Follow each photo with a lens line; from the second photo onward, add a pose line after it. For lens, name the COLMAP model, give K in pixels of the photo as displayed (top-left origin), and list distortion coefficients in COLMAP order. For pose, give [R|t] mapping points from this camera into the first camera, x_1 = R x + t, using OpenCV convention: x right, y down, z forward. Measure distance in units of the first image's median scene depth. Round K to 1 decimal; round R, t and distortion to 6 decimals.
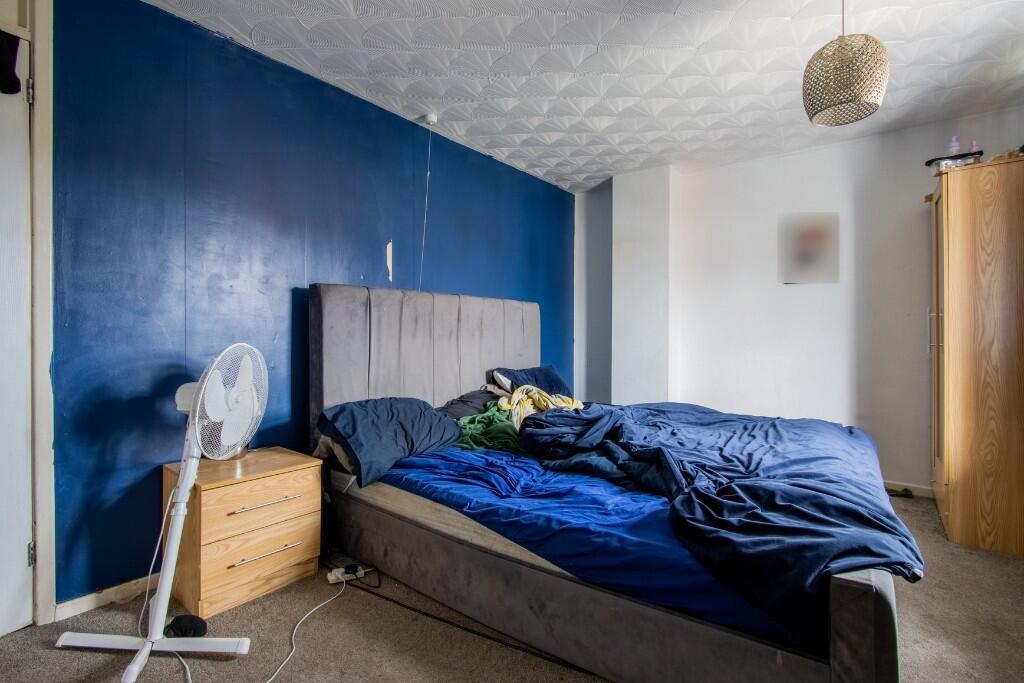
lens RADIAL K [[473.6, 0, 505.0], [0, 473.6, 337.5], [0, 0, 1]] dist [-0.014477, -0.000231]
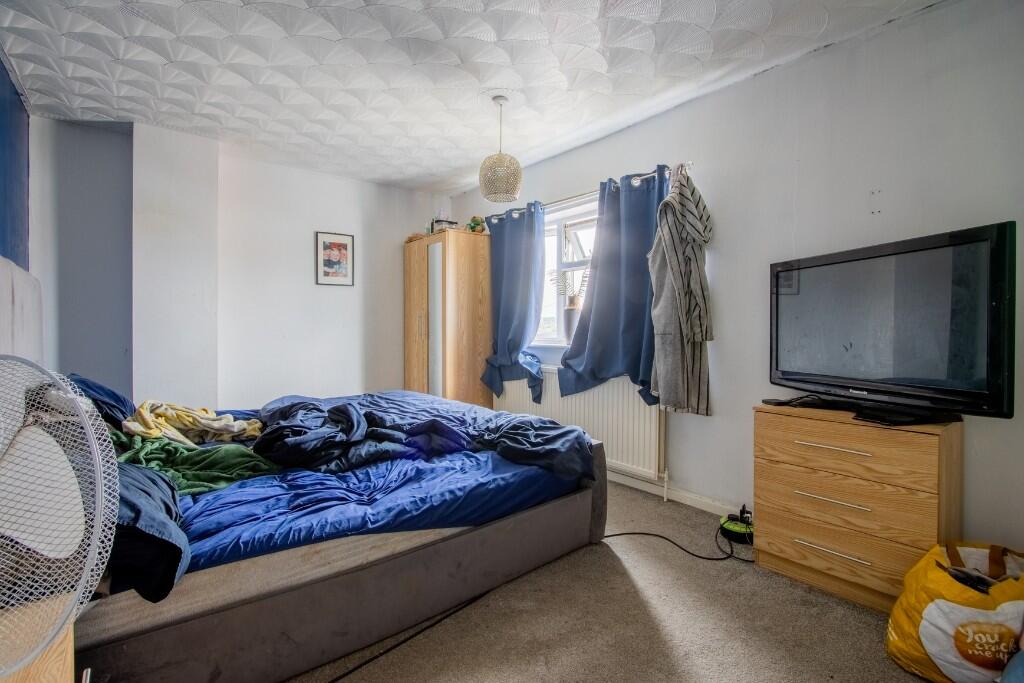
lens RADIAL K [[473.6, 0, 505.4], [0, 473.6, 336.6], [0, 0, 1]] dist [-0.014477, -0.000231]
pose [[0.234217, -0.020648, 0.971965, -0.586806], [0.003706, 0.999786, 0.020346, -0.007686], [-0.972177, -0.001163, 0.234244, 0.362146]]
